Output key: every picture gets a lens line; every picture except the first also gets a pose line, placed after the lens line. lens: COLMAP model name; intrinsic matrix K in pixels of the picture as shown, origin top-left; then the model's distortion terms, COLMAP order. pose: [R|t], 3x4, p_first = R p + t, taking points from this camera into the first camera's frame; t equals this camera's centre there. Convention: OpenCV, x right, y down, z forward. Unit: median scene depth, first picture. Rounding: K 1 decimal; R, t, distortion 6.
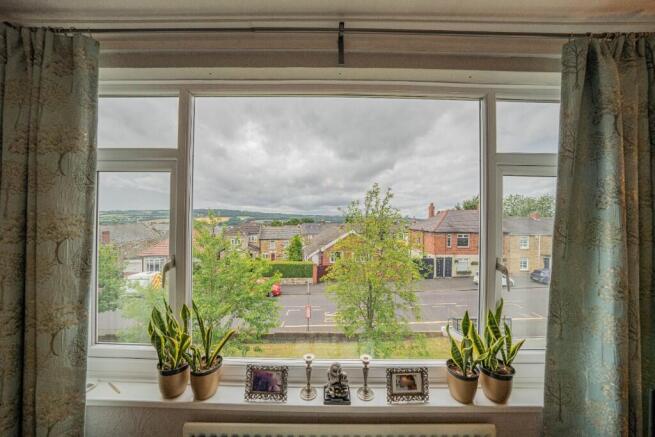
lens RADIAL K [[227.2, 0, 327.5], [0, 227.2, 218.5], [0, 0, 1]] dist [-0.000918, -0.000056]
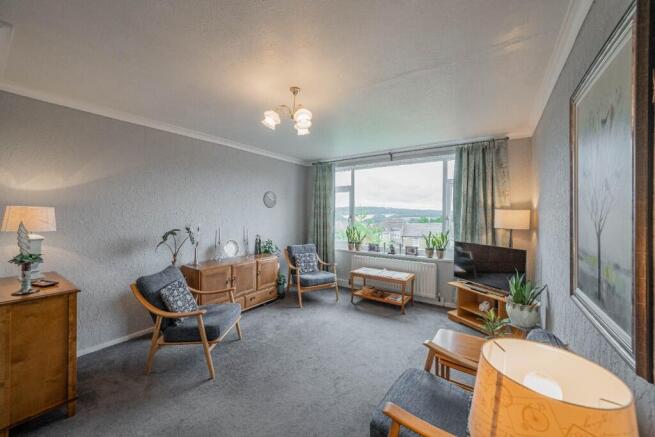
lens RADIAL K [[258.1, 0, 327.5], [0, 258.1, 218.5], [0, 0, 1]] dist [-0.000149, -0.000004]
pose [[0.833003, -0.000388, -0.553268, 0.053170], [0.005773, 0.999951, 0.007991, 0.007529], [0.553238, -0.009851, 0.832965, -0.107881]]
